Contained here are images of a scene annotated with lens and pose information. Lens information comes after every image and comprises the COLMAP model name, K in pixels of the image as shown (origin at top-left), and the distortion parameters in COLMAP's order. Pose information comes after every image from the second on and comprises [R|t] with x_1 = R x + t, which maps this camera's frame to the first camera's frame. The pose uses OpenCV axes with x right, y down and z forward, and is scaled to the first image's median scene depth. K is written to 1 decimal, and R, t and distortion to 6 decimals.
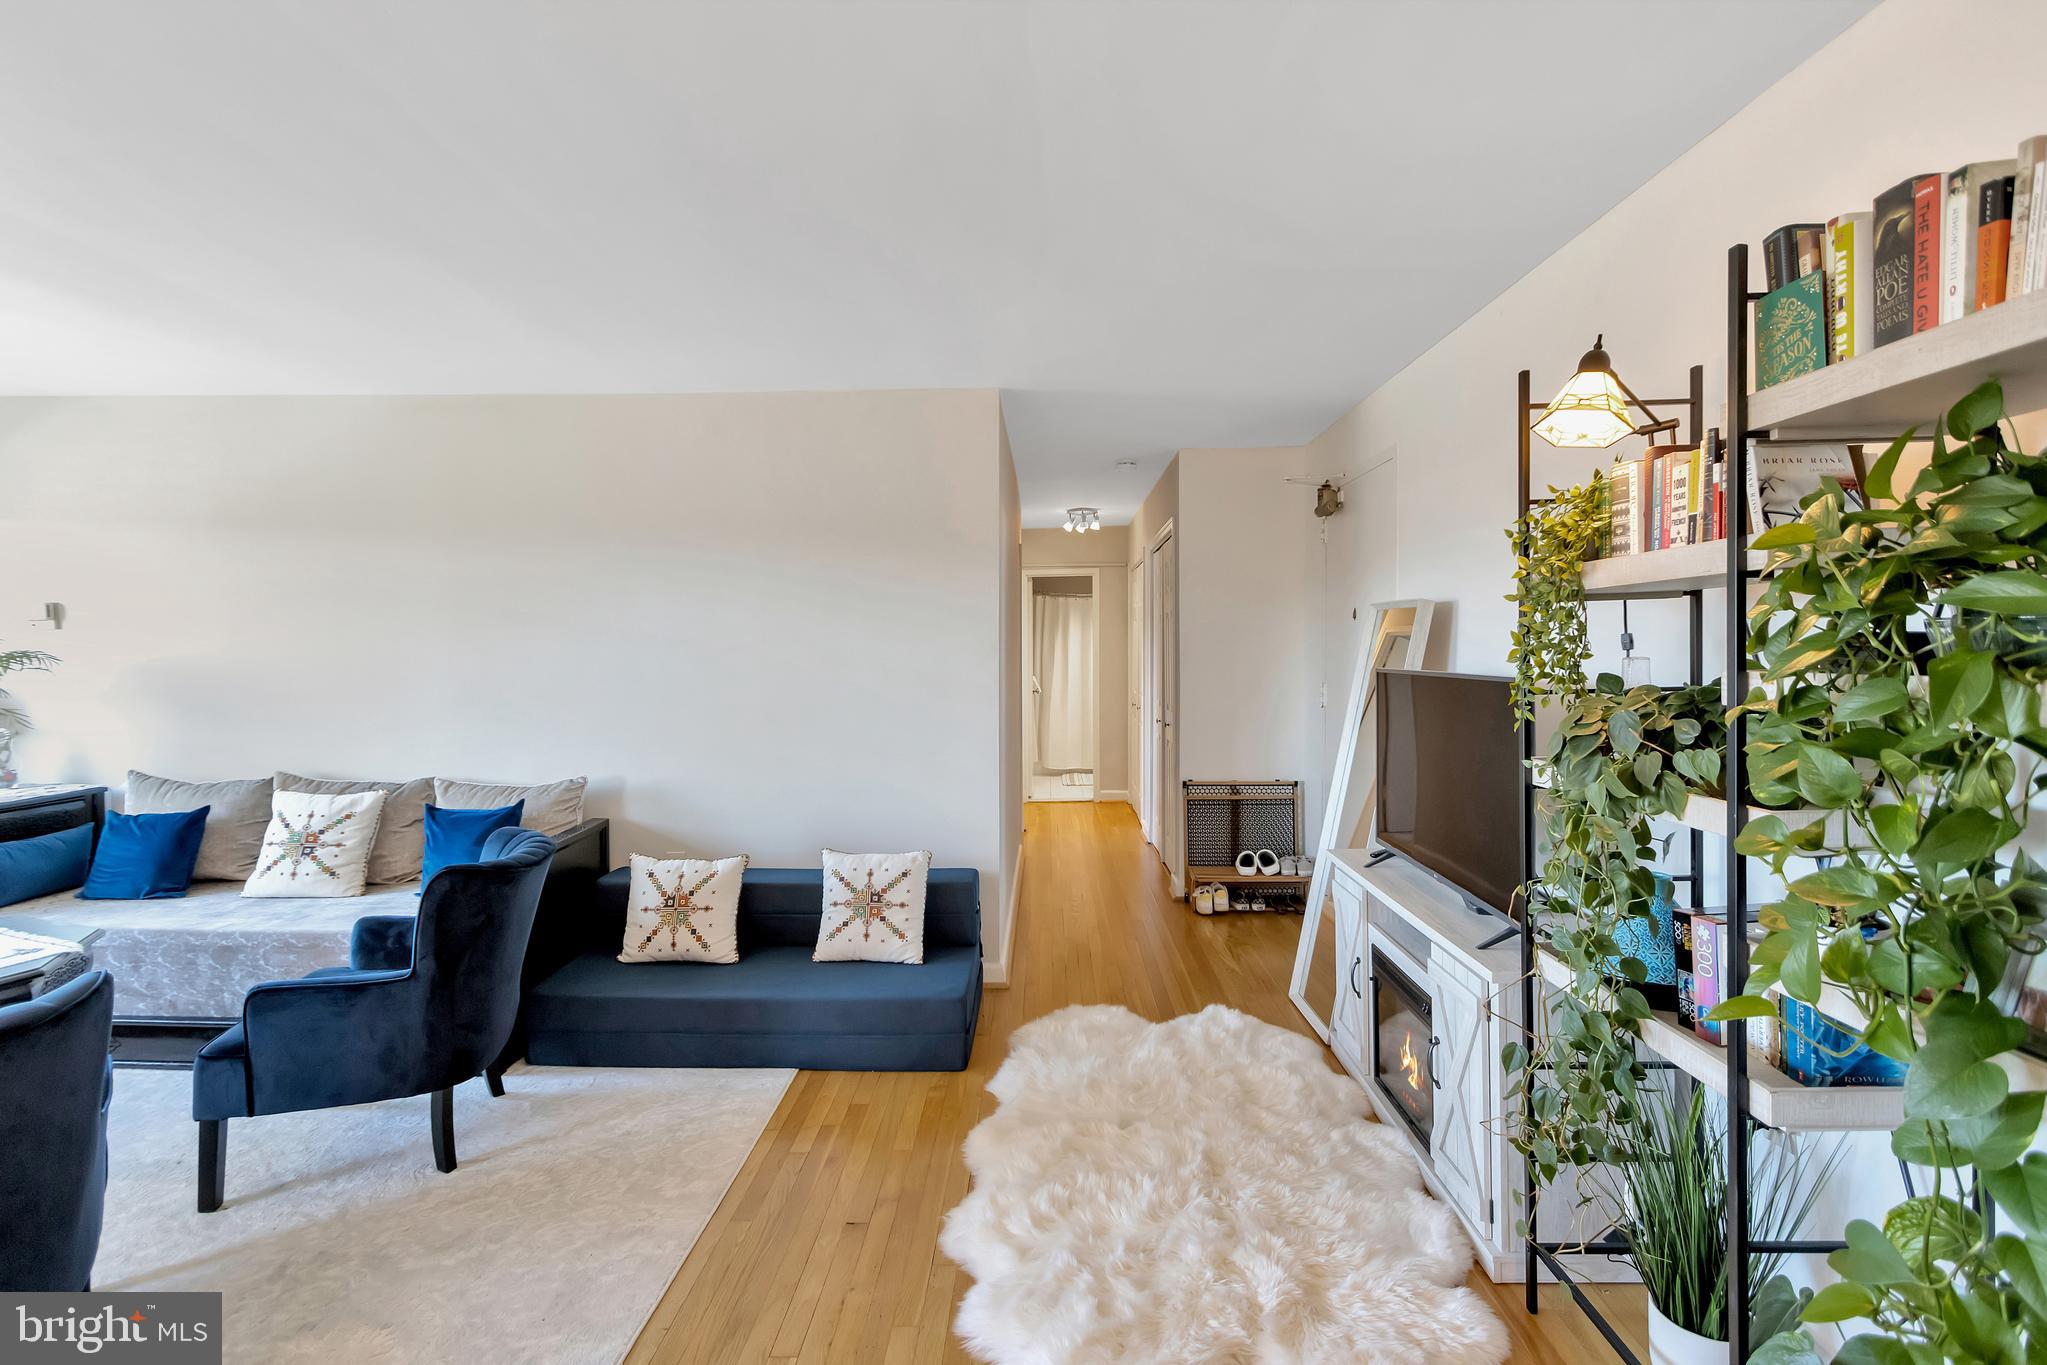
lens RADIAL K [[940.6, 0, 1013.8], [0, 940.6, 673.4], [0, 0, 1]] dist [0.012207, -0.000365]
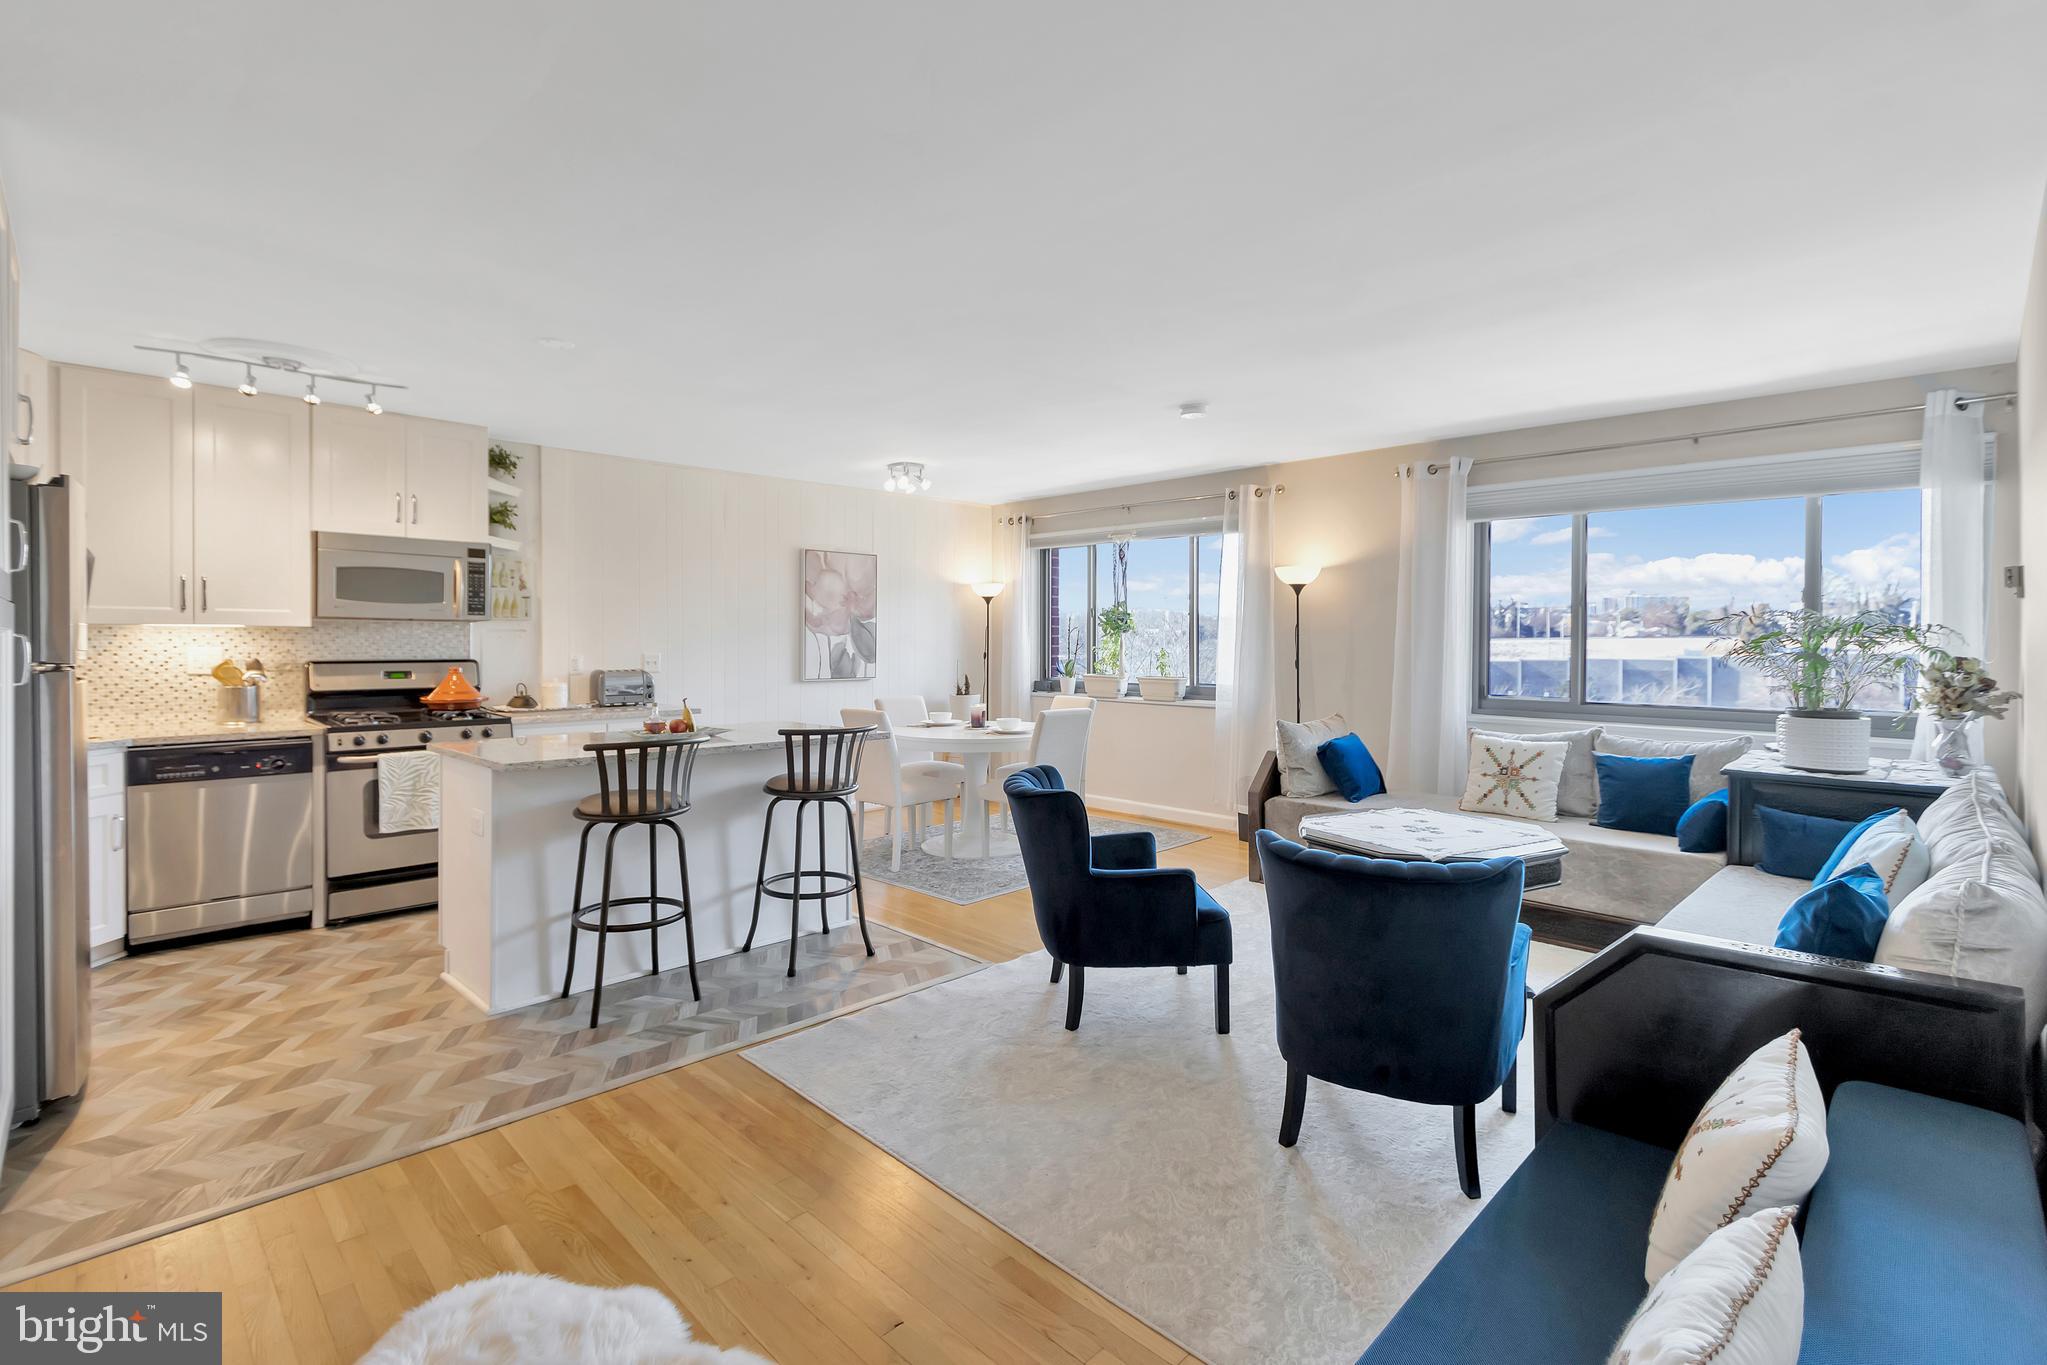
lens RADIAL K [[945.1, 0, 1022.9], [0, 945.1, 650.1], [0, 0, 1]] dist [0.000949, -0.000155]
pose [[-0.682593, 0.009419, -0.730738, 0.219536], [-0.021627, 0.999219, 0.033083, -0.010446], [0.730479, 0.038386, -0.681856, 1.047047]]
